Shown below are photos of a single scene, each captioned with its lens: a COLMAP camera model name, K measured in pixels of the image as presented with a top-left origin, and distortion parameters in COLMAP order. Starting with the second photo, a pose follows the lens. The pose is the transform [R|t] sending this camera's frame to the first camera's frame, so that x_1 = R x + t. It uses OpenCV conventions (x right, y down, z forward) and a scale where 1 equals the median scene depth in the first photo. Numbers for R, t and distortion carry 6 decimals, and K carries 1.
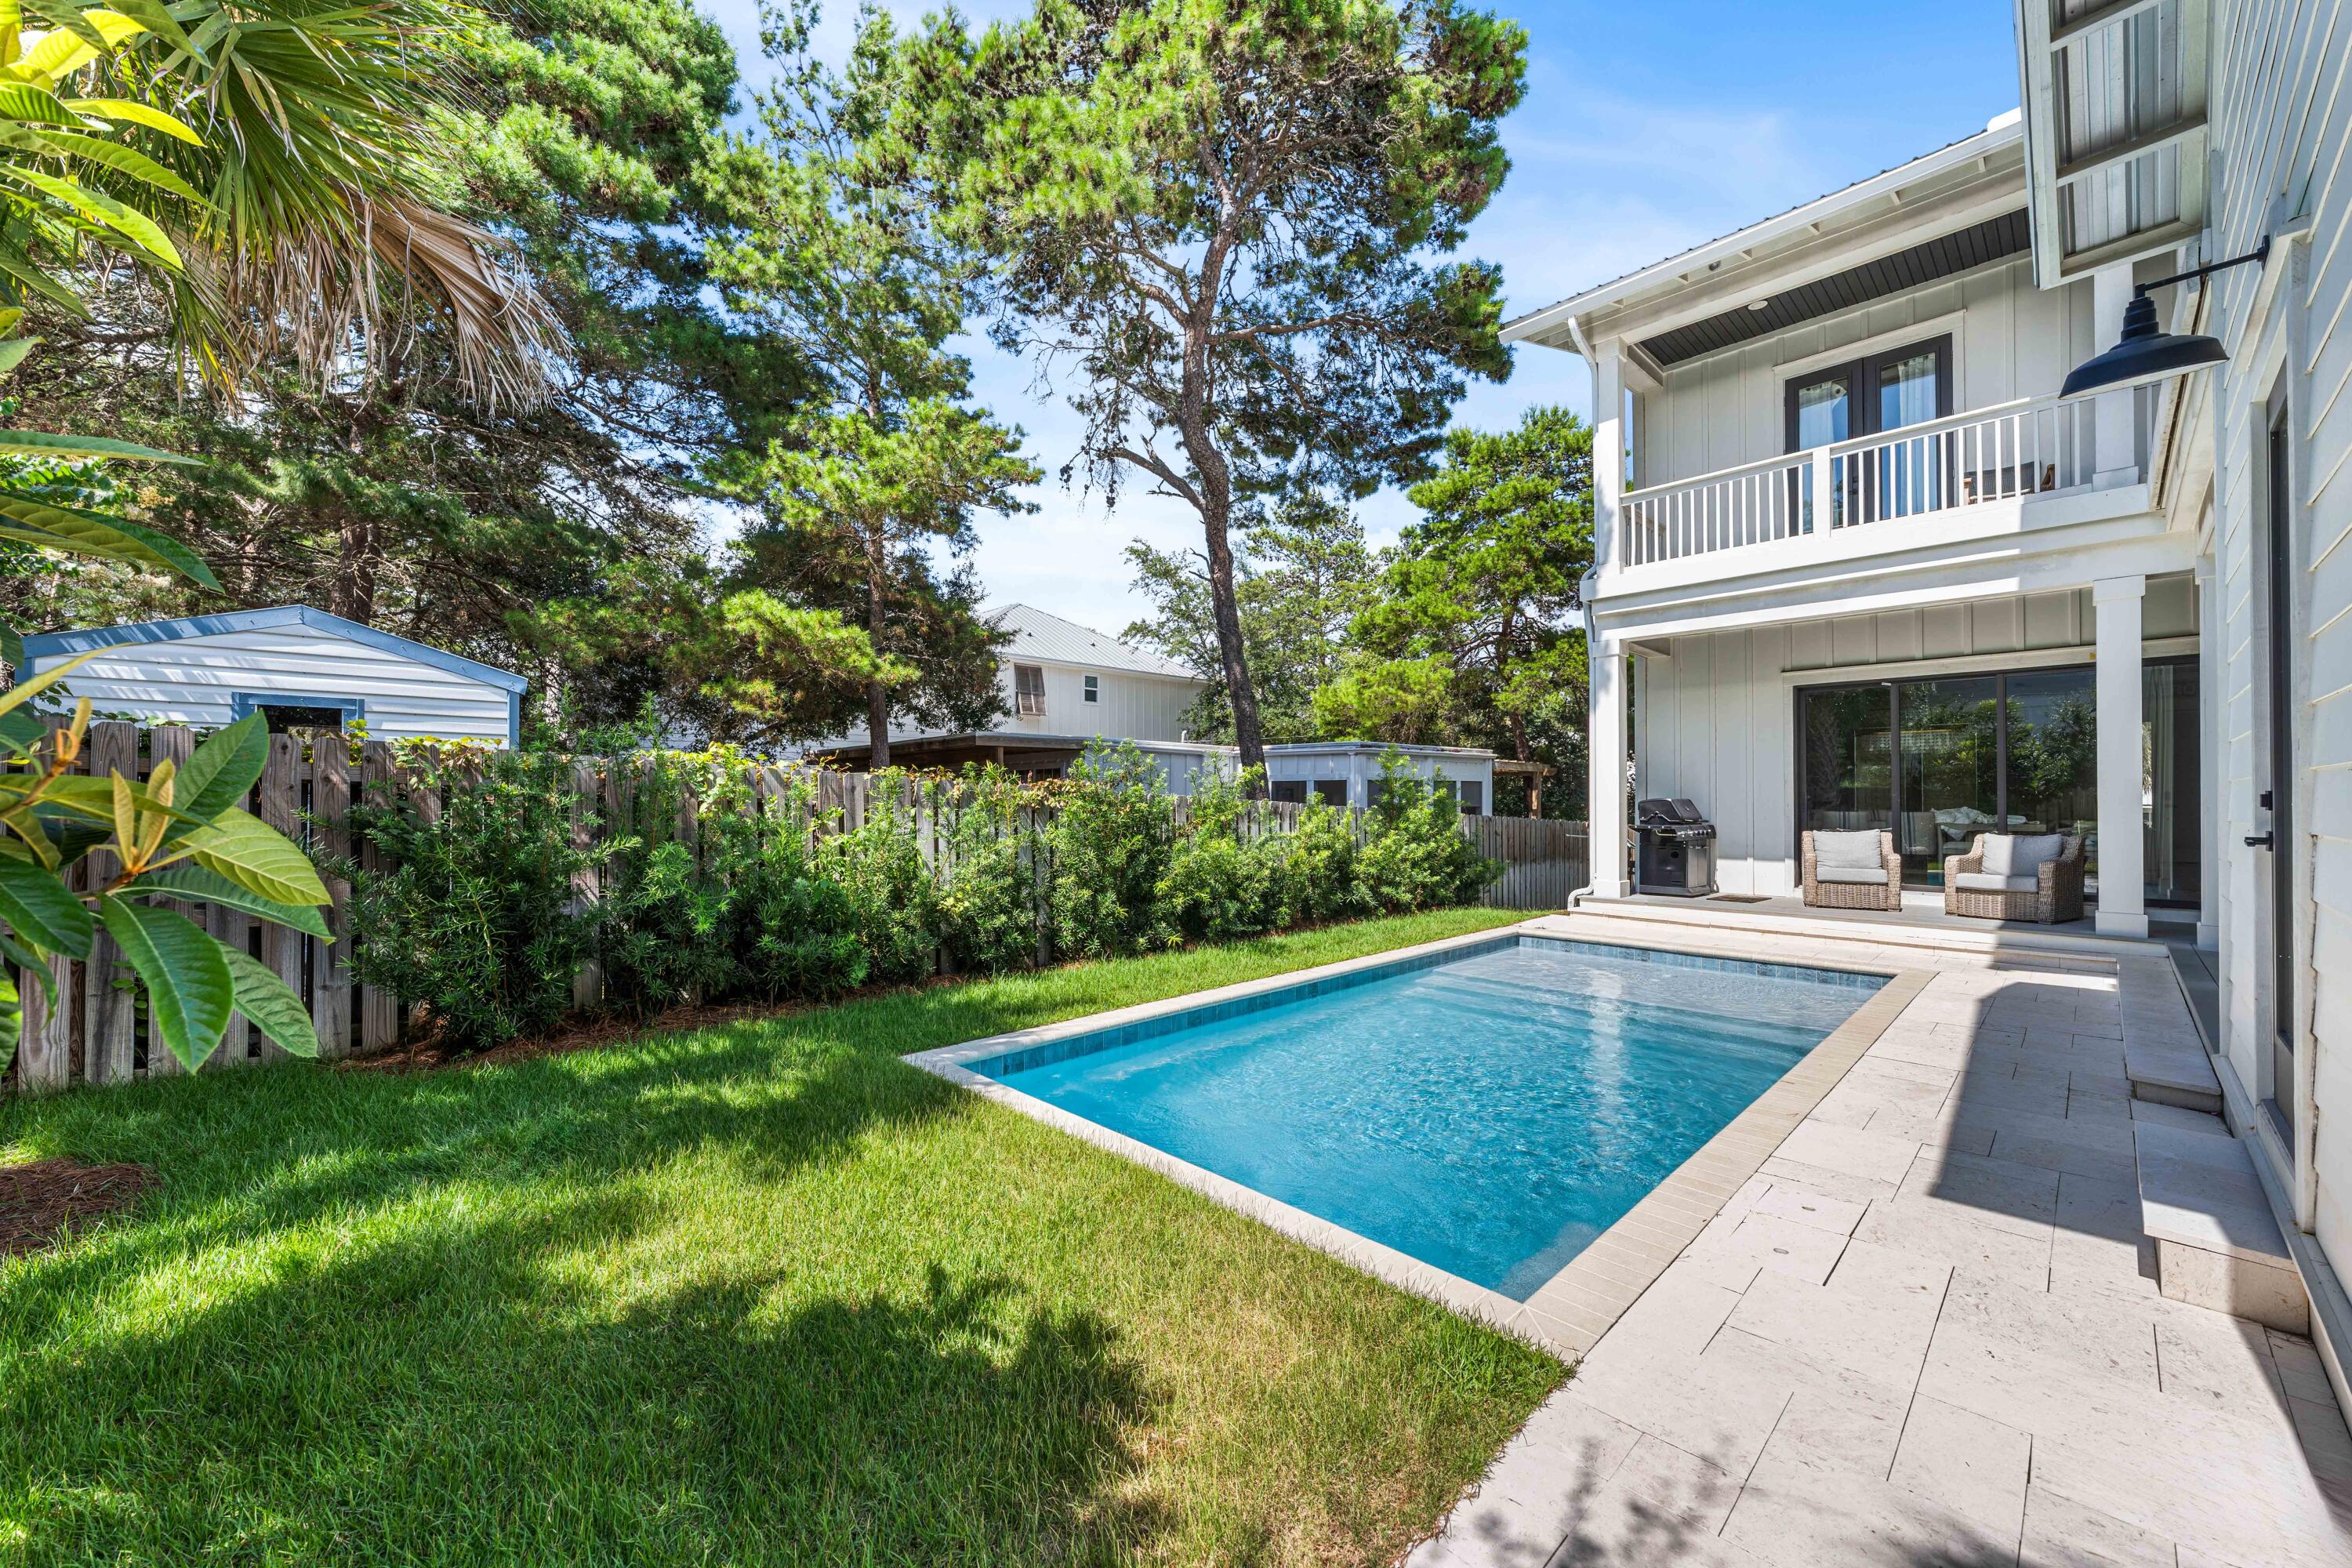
lens RADIAL K [[892.6, 0, 1177.7], [0, 892.6, 791.3], [0, 0, 1]] dist [-0.000039, 0.000198]
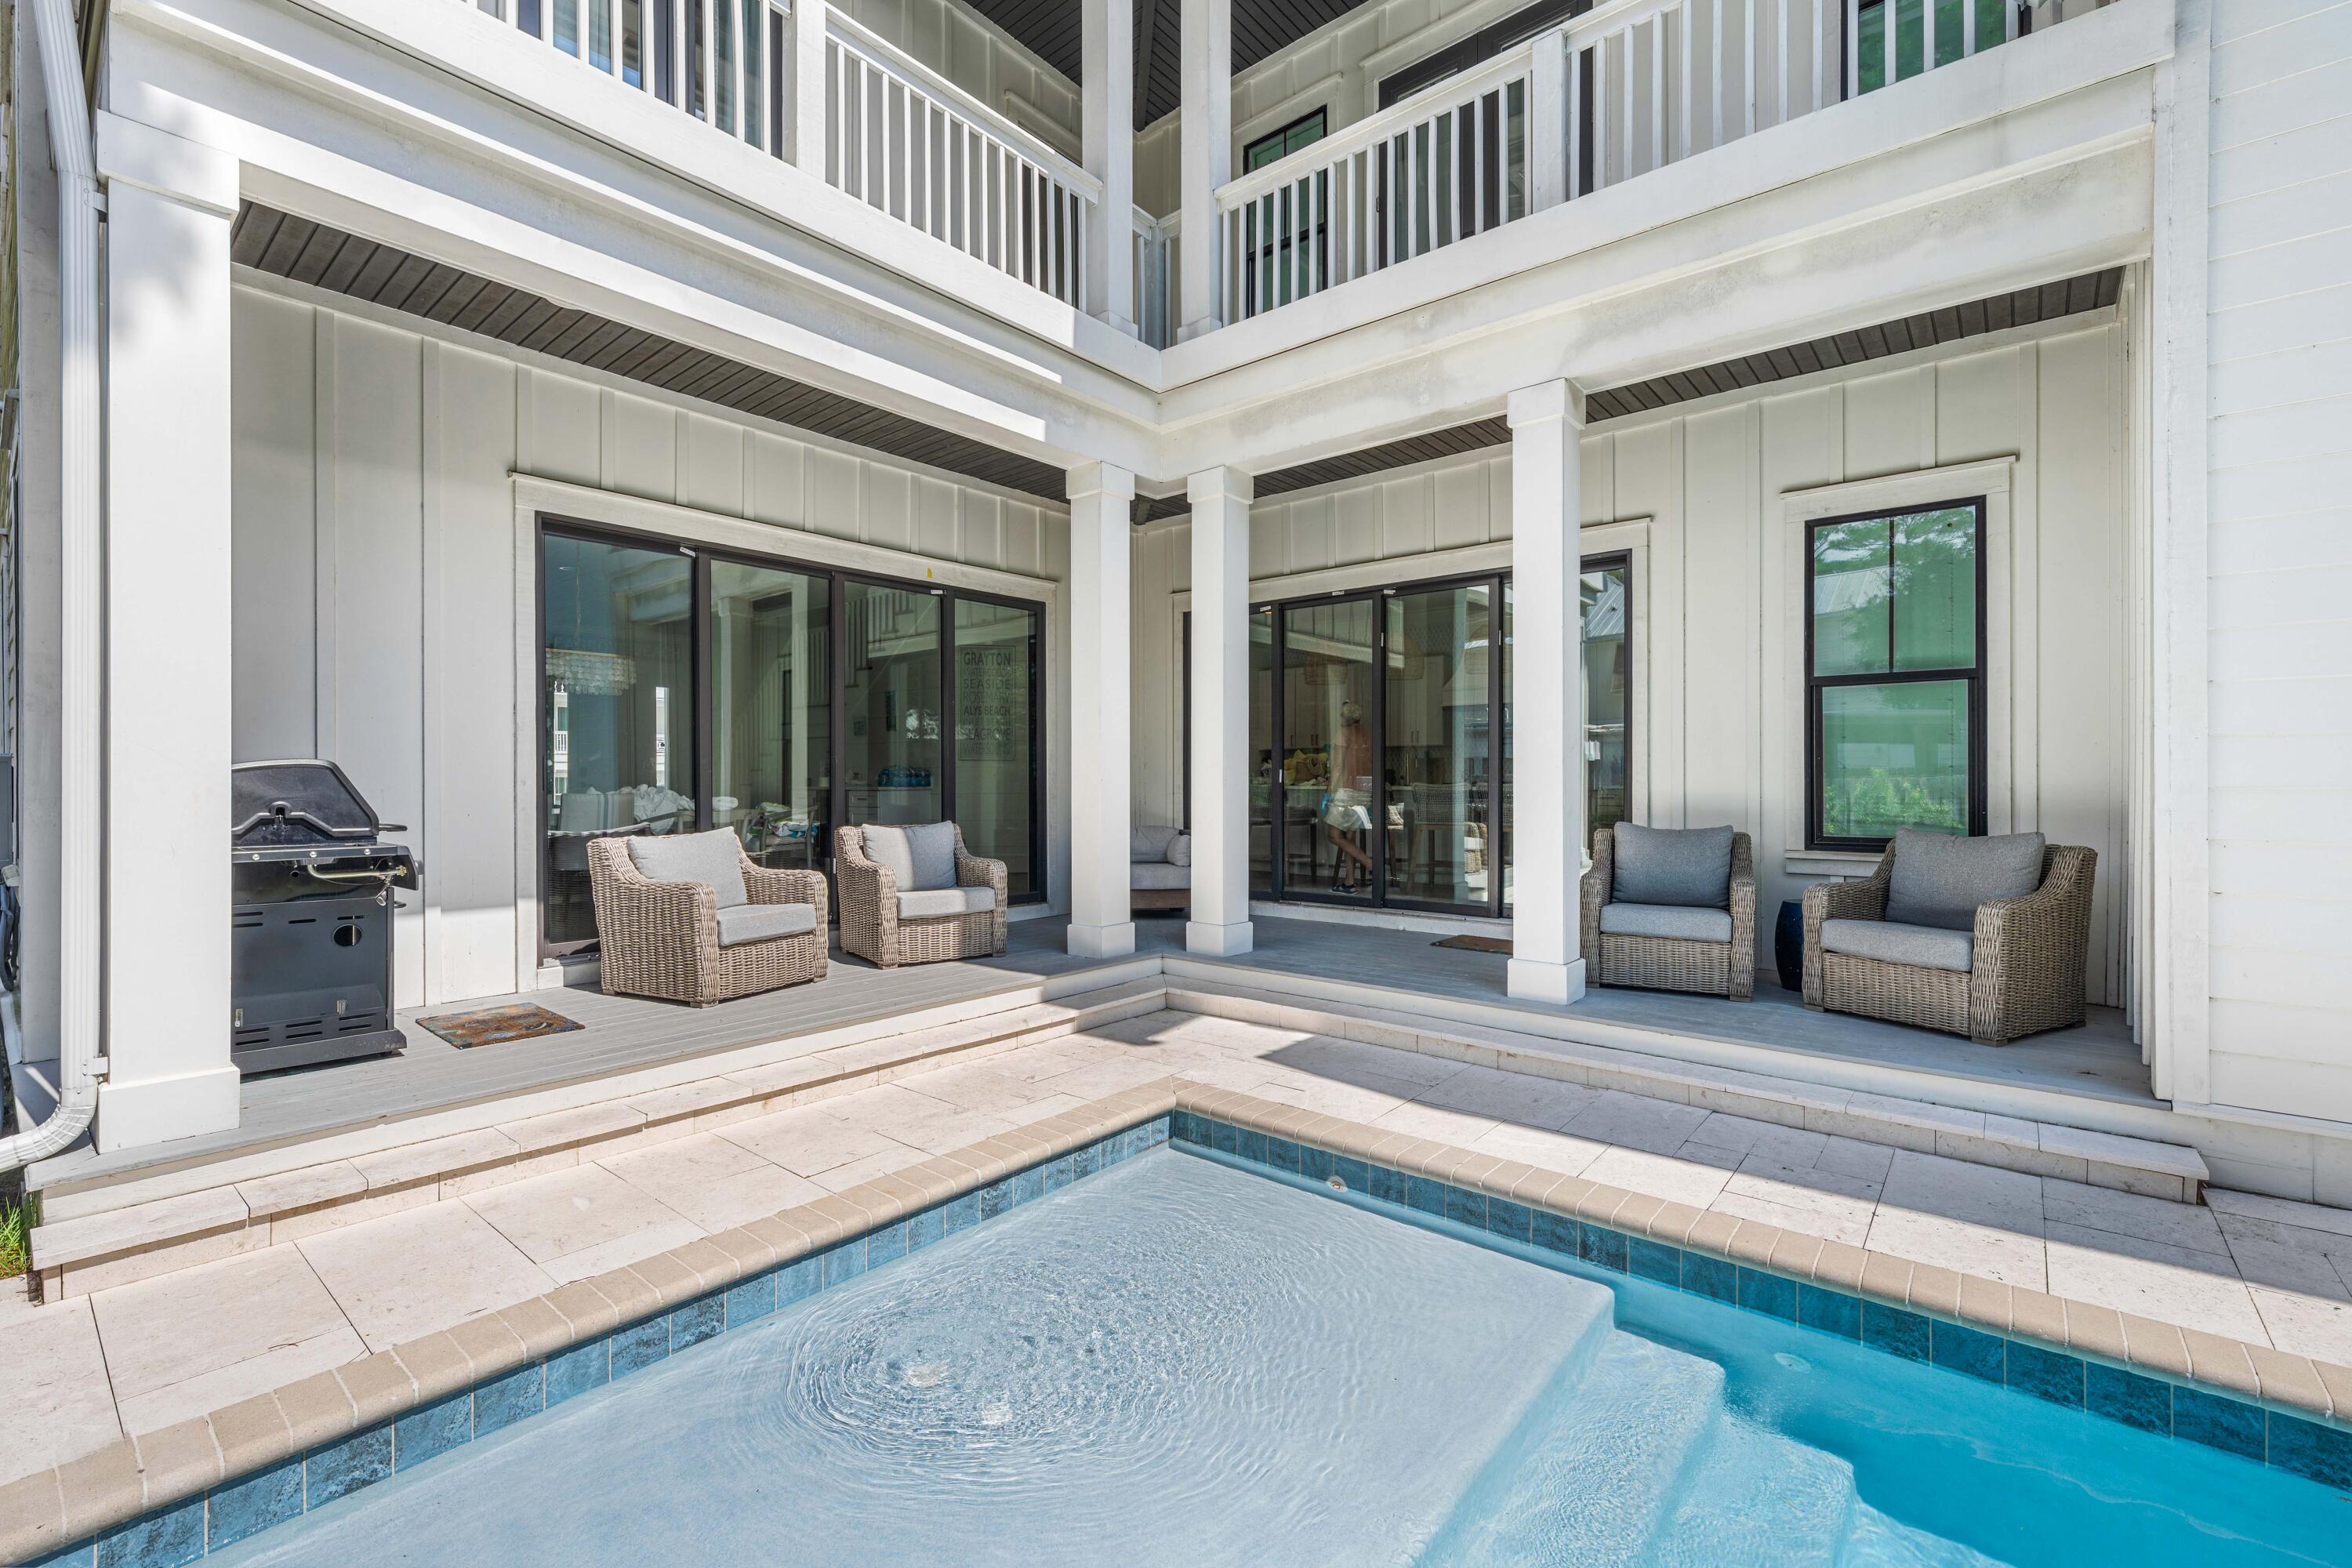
lens RADIAL K [[1003.7, 0, 1176.0], [0, 1003.7, 784.0], [0, 0, 1]] dist [-0.001154, -0.000448]
pose [[-0.109191, -0.002465, 0.994018, 0.185437], [-0.009161, 0.999957, 0.001474, 0.015159], [-0.993979, -0.008945, -0.109209, 0.835720]]
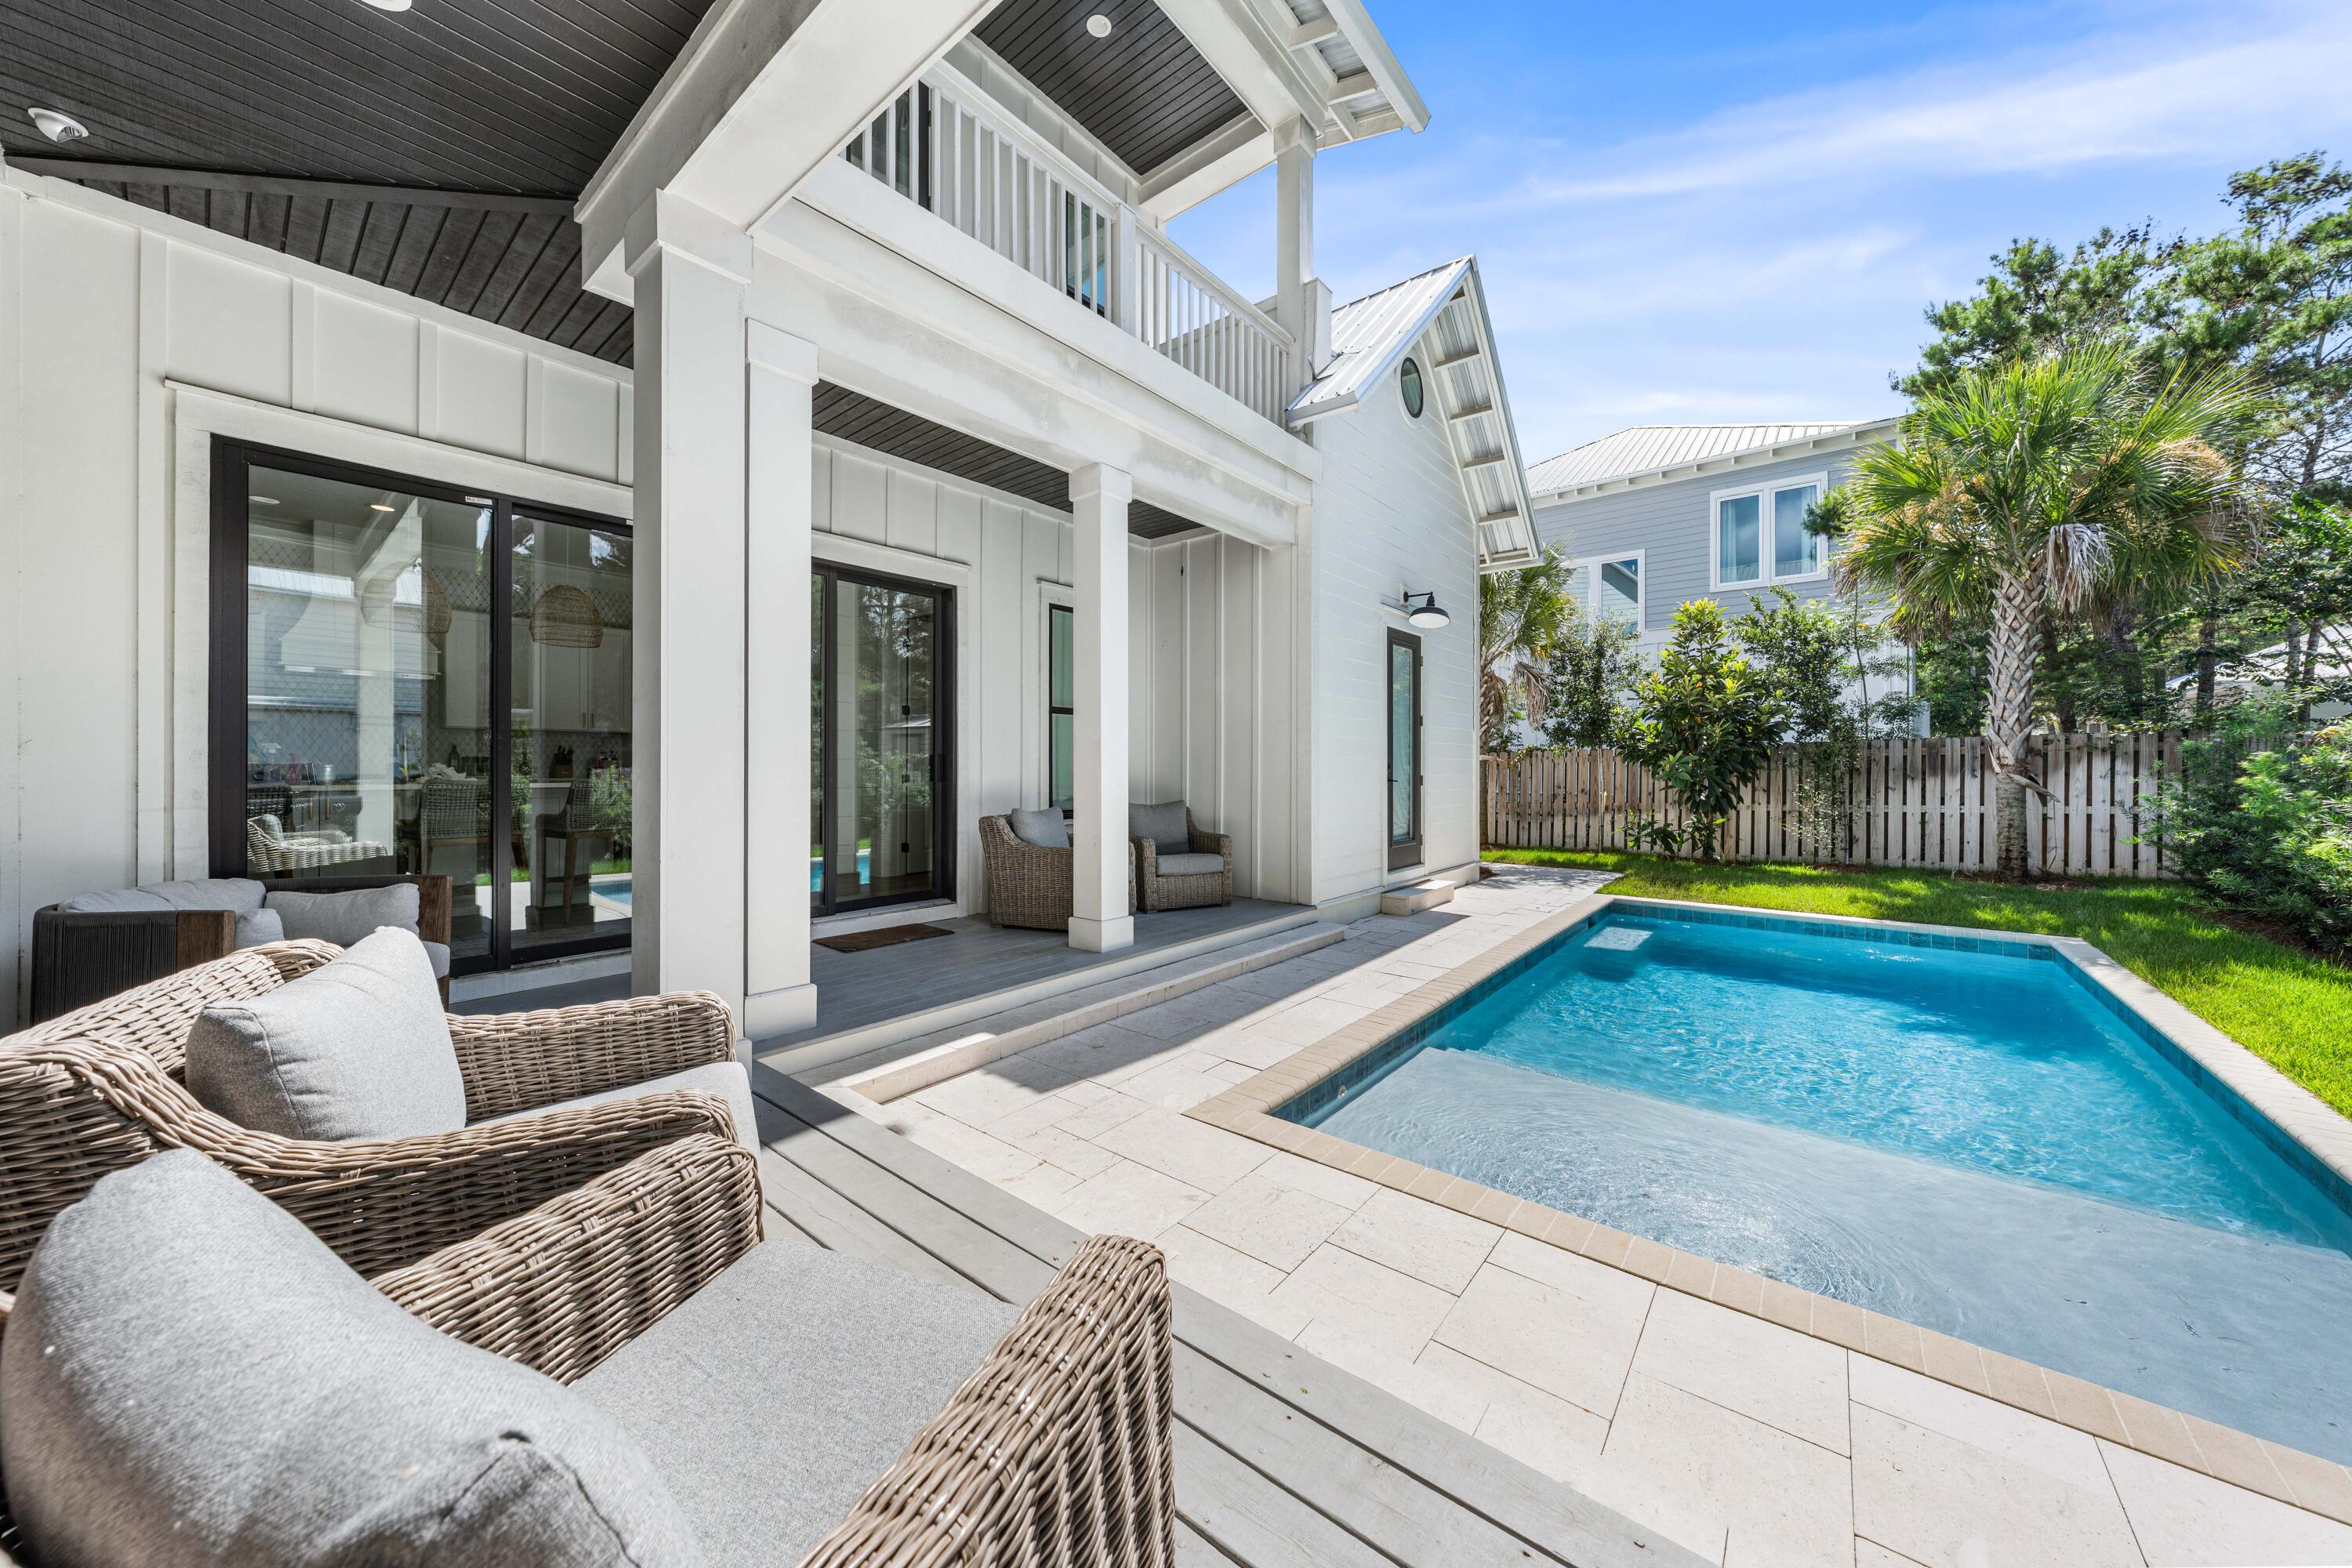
lens RADIAL K [[801.1, 0, 1186.1], [0, 801.1, 763.7], [0, 0, 1]] dist [0.000050, -0.000187]
pose [[-0.992014, -0.000758, -0.126124, 0.714354], [0.000398, 0.999958, -0.009143, 0.008100], [0.126125, -0.009120, -0.991972, 1.133247]]
